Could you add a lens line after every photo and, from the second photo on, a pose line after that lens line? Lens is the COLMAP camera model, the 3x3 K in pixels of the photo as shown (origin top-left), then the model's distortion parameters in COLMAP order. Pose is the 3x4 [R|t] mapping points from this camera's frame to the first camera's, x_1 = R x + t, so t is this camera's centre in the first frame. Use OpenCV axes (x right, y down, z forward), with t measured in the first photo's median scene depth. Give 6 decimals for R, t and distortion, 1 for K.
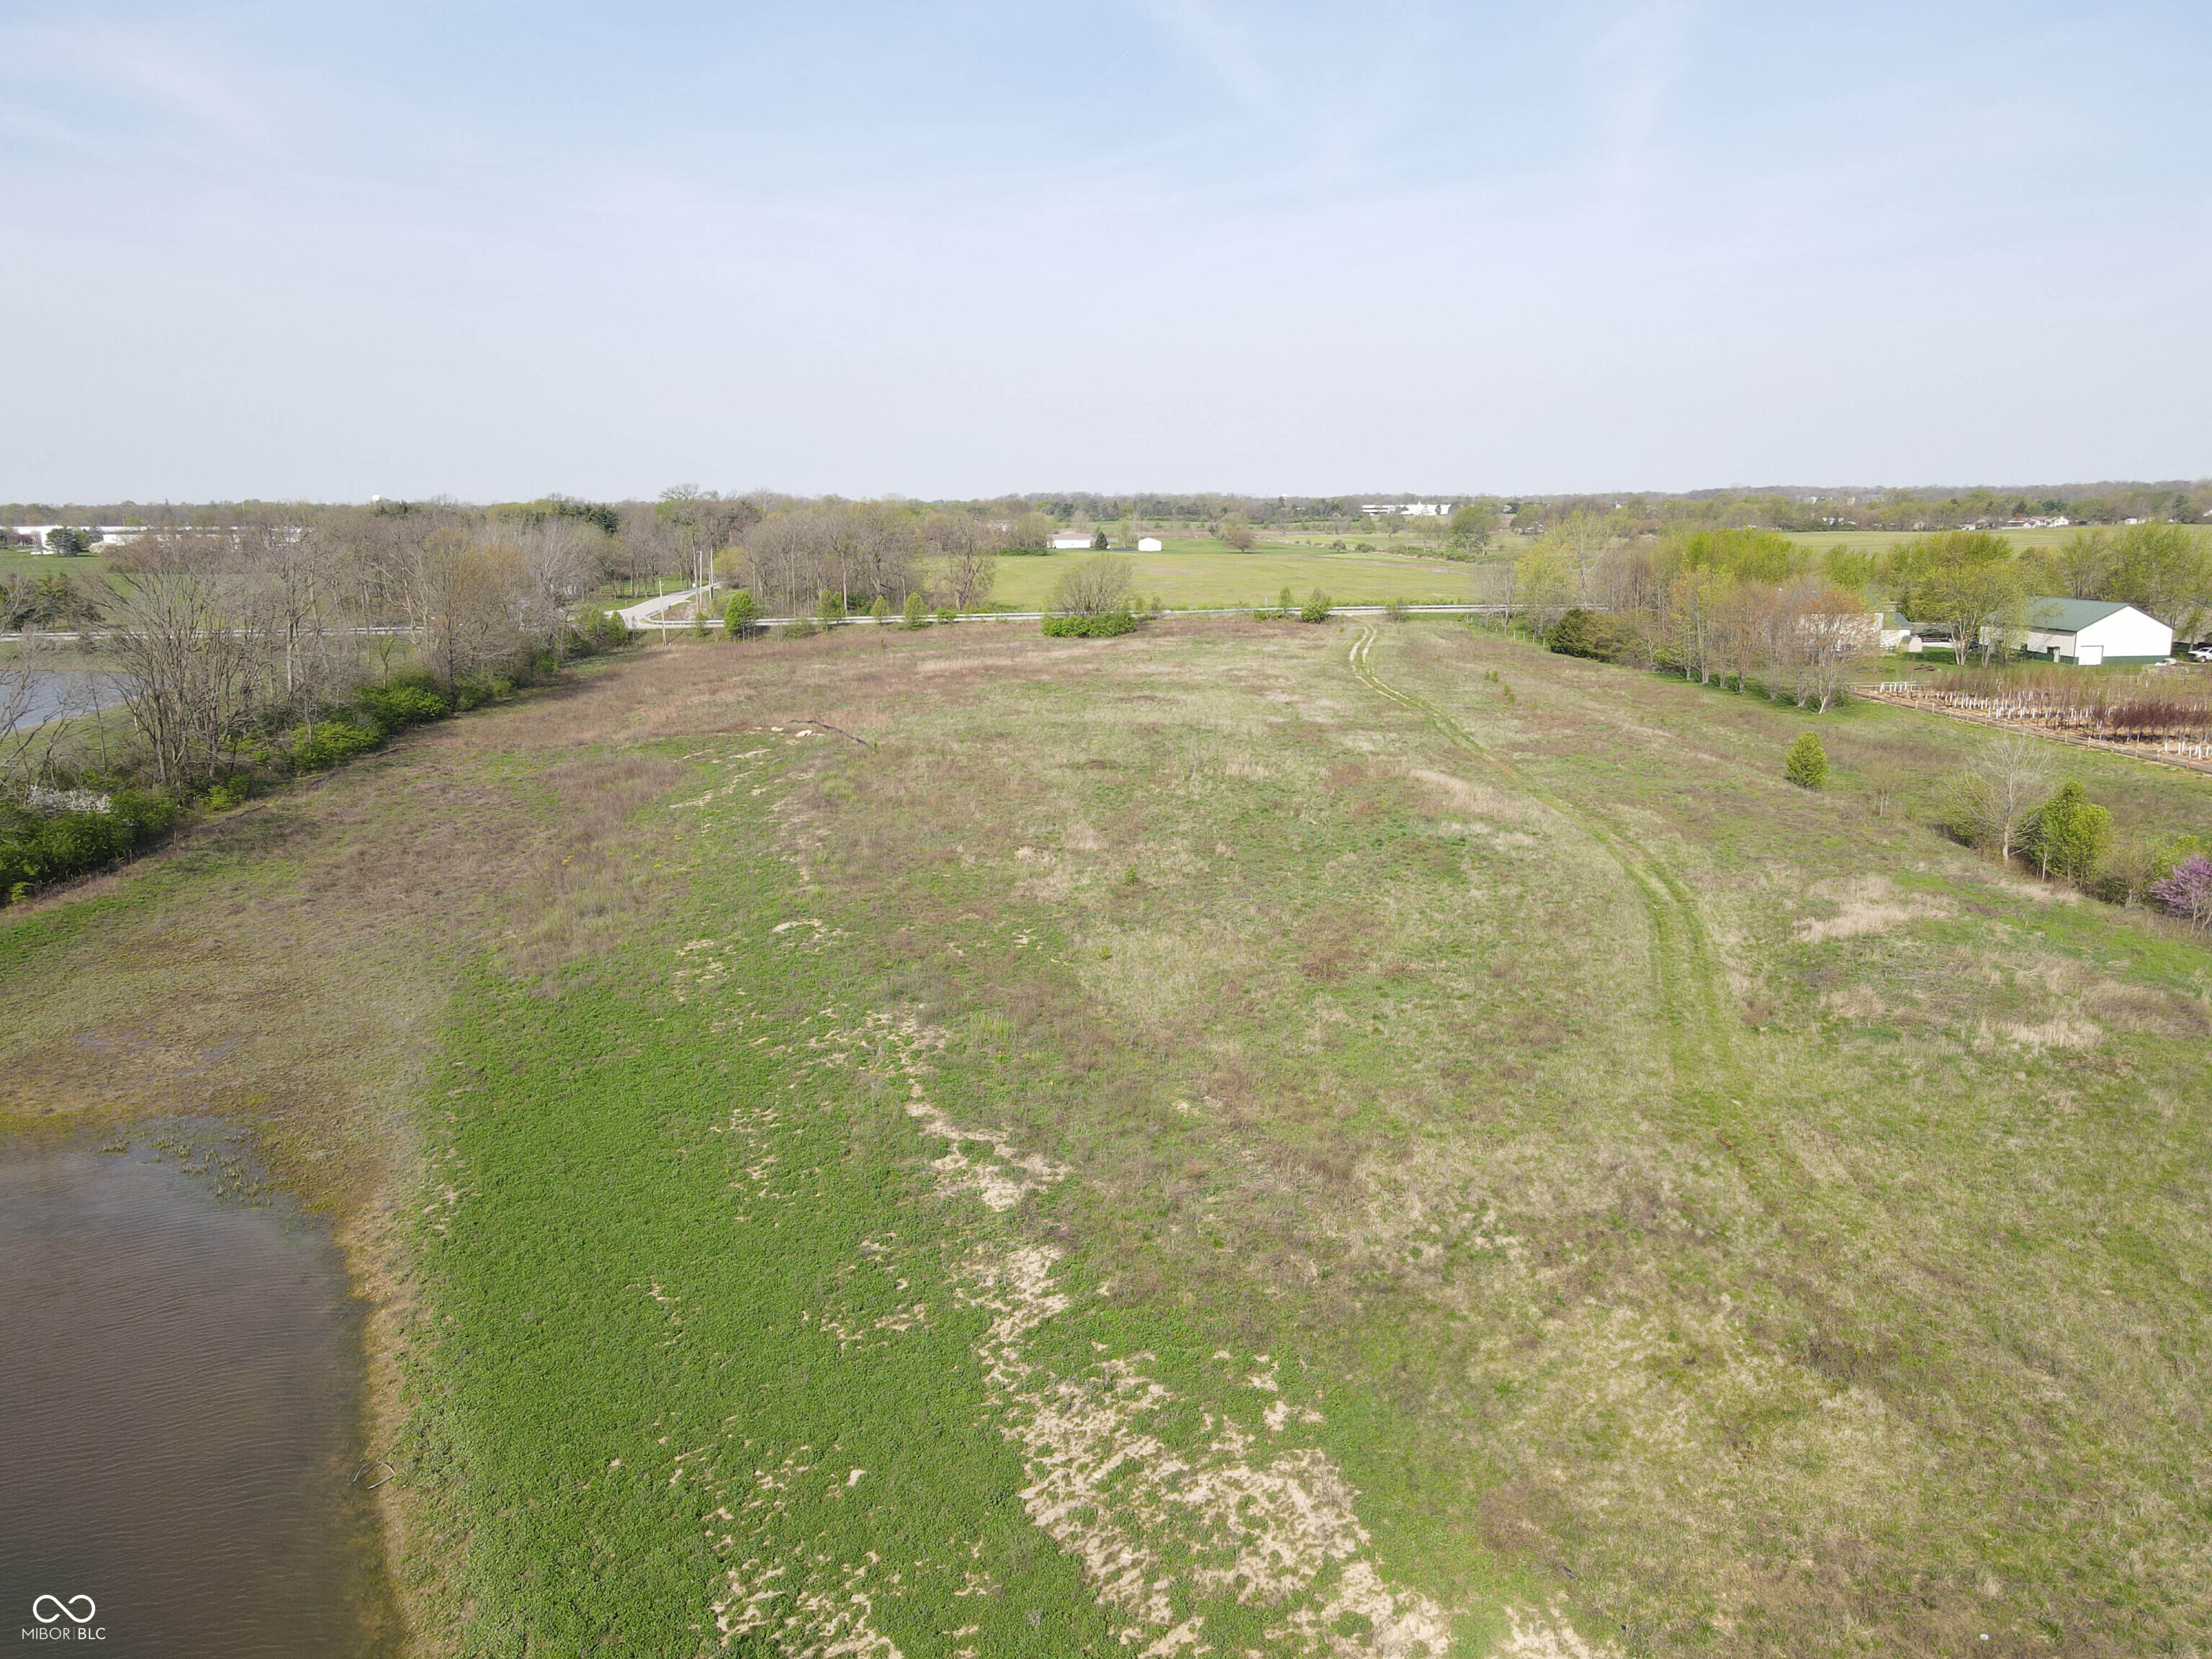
lens RADIAL K [[1614.0, 0, 1106.0], [0, 1614.0, 829.5], [0, 0, 1]] dist [-0.004912, 0.057062]
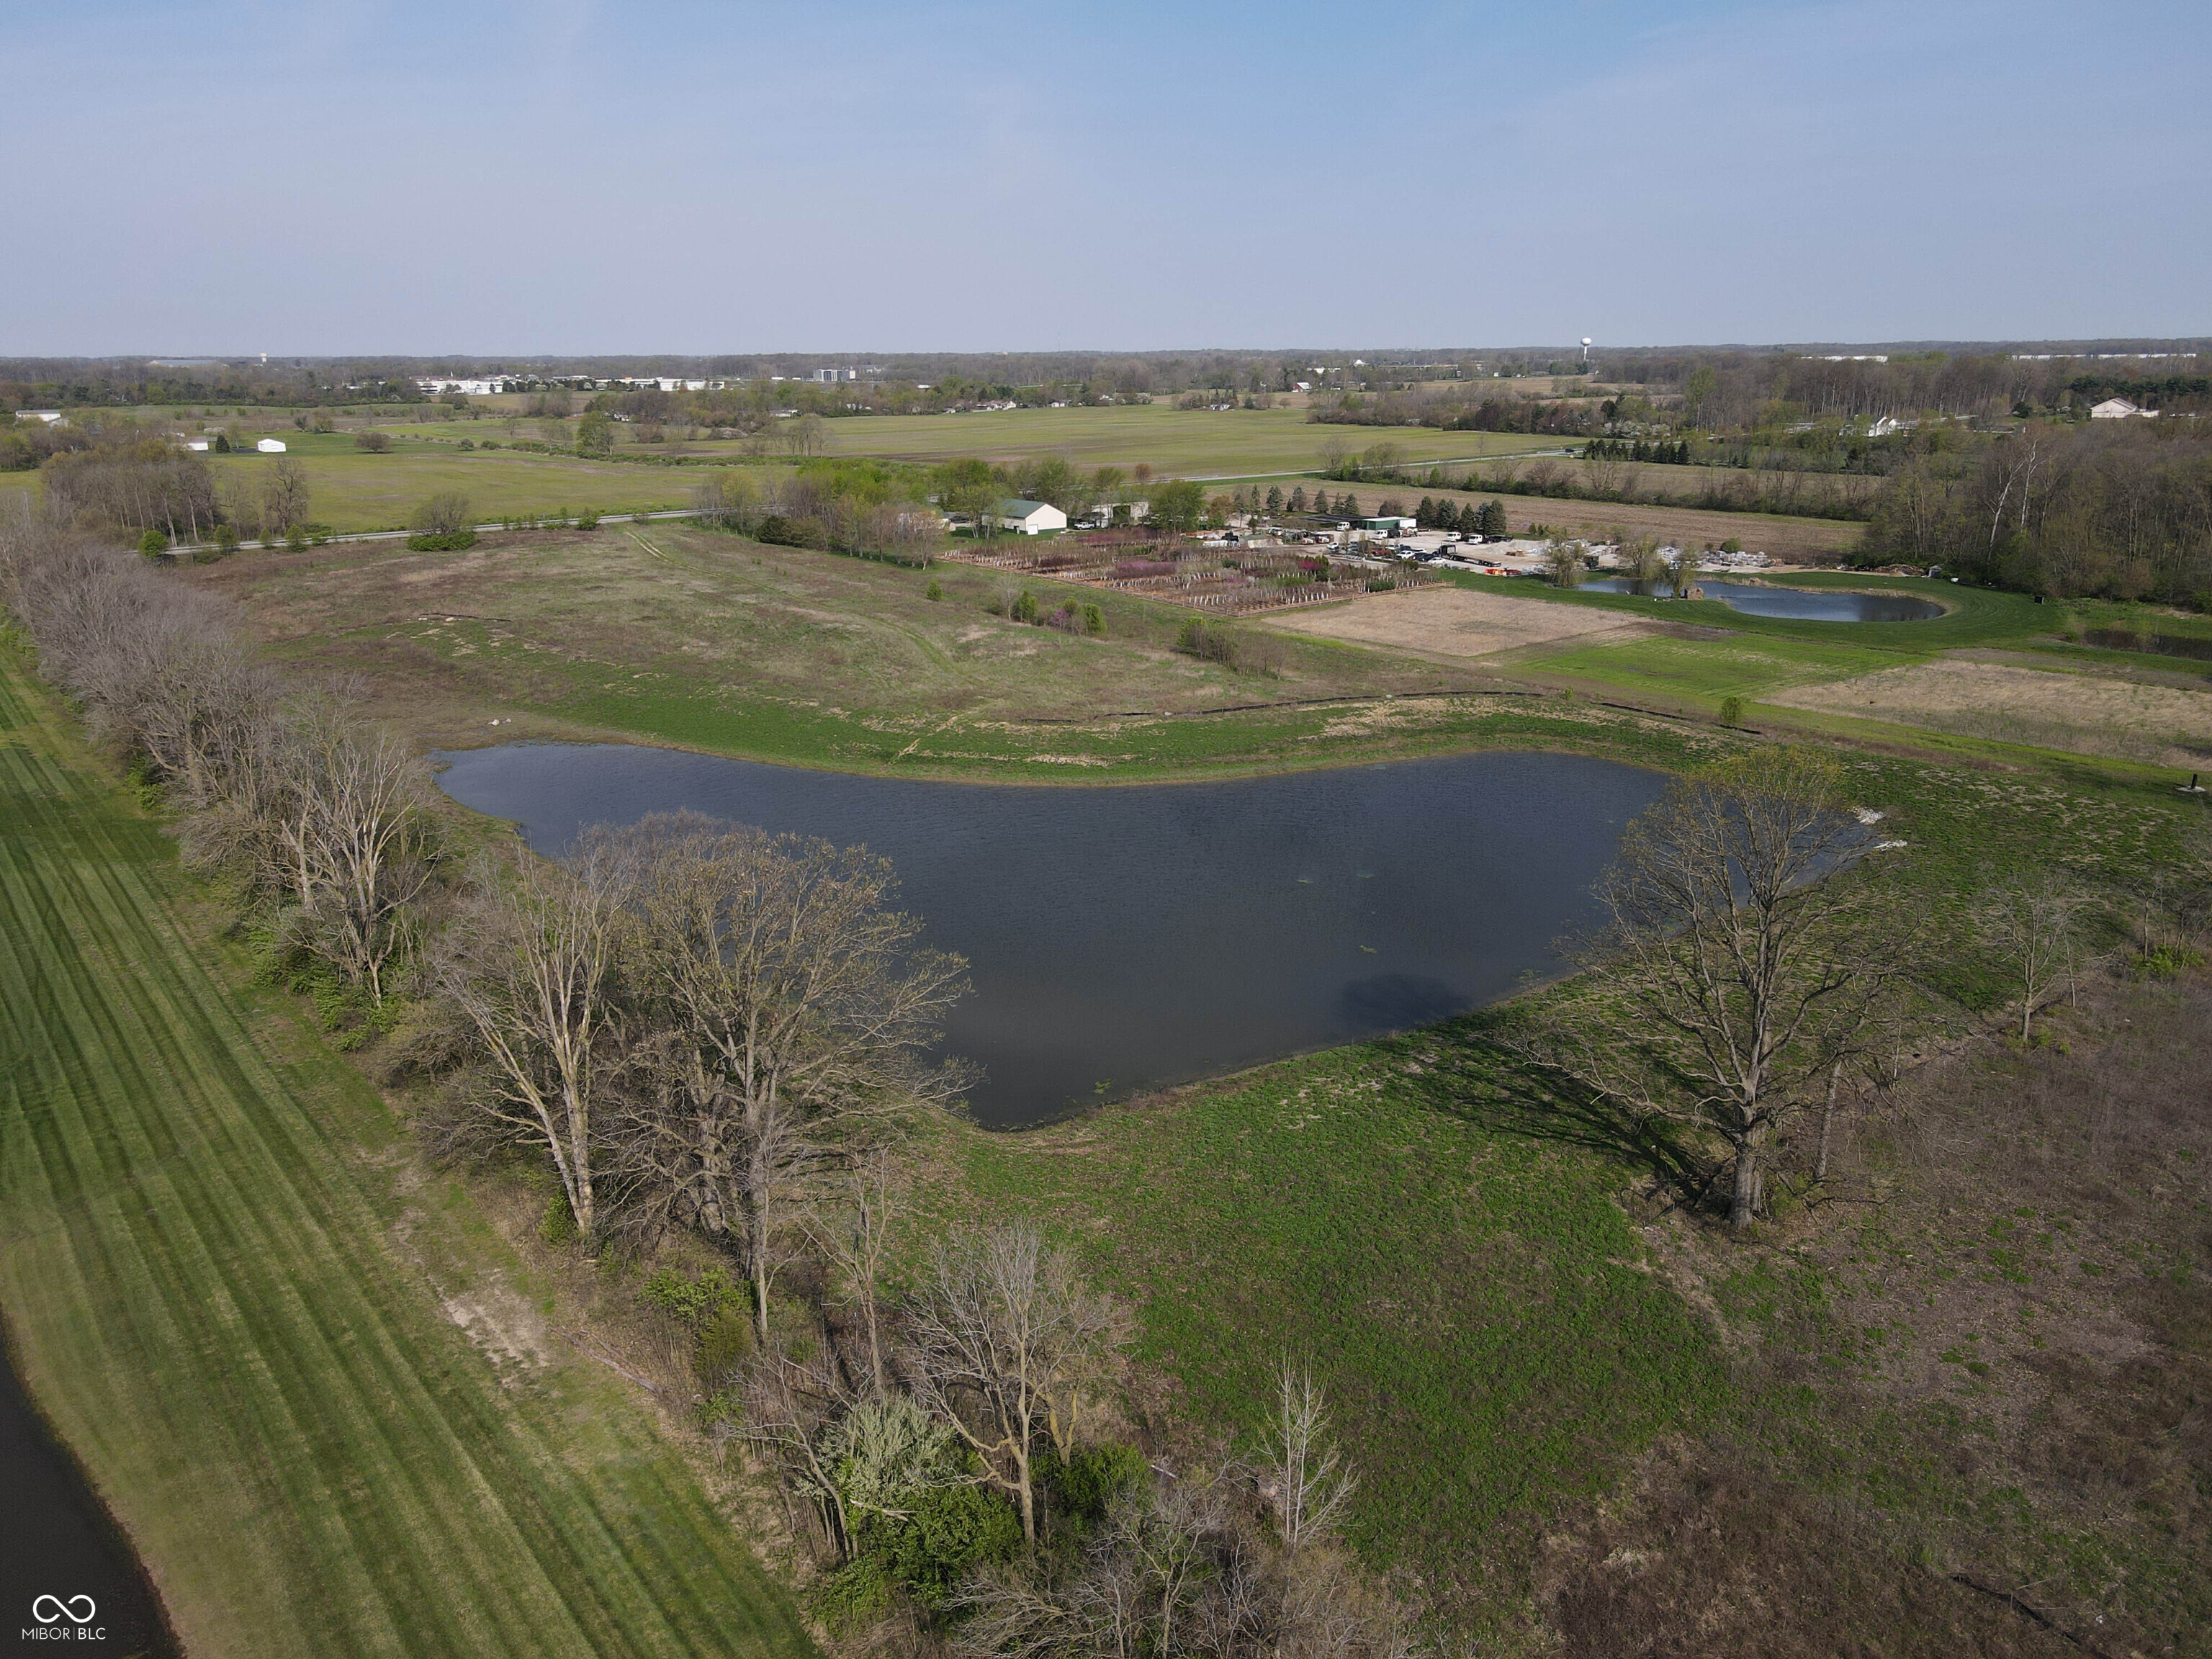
lens RADIAL K [[1614.0, 0, 1106.0], [0, 1614.0, 829.5], [0, 0, 1]] dist [-0.004912, 0.057062]
pose [[0.836063, -0.156030, 0.525978, -0.410656], [0.111791, 0.987043, 0.115106, 0.036913], [-0.537123, -0.037436, 0.842673, -0.719559]]
